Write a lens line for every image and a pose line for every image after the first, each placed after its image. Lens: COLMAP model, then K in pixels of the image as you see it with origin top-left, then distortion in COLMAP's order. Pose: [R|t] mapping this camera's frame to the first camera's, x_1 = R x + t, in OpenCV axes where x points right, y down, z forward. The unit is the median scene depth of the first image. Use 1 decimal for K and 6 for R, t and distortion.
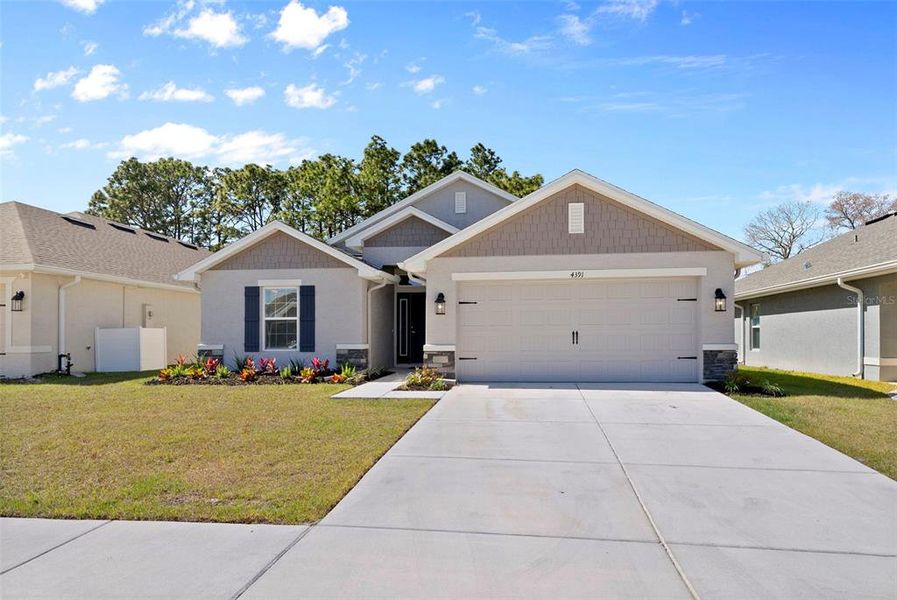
lens RADIAL K [[512.6, 0, 450.3], [0, 512.6, 301.9], [0, 0, 1]] dist [-0.000568, -0.000221]
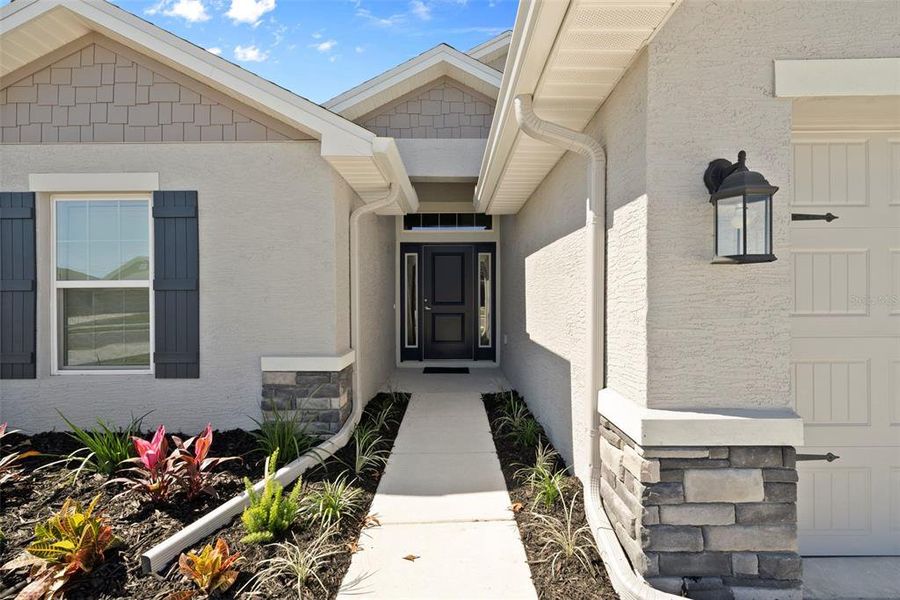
lens RADIAL K [[368.7, 0, 452.9], [0, 368.7, 290.9], [0, 0, 1]] dist [-0.001073, -0.000208]
pose [[0.993529, 0.002012, 0.113564, -0.091812], [-0.006941, 0.999050, 0.043022, 0.019186], [-0.113370, -0.043532, 0.992599, 0.562256]]
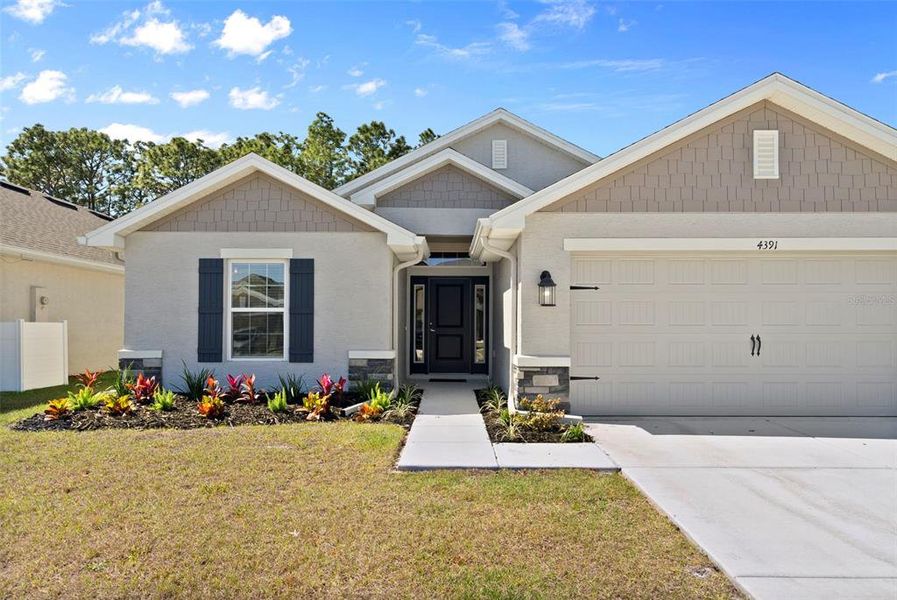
lens RADIAL K [[526.3, 0, 448.5], [0, 526.3, 300.0], [0, 0, 1]] dist [-0.000222, 0.000680]
pose [[0.994145, 0.013278, 0.107237, -0.129797], [-0.014384, 0.999851, 0.009552, 0.008334], [-0.107094, -0.011038, 0.994188, 0.254881]]
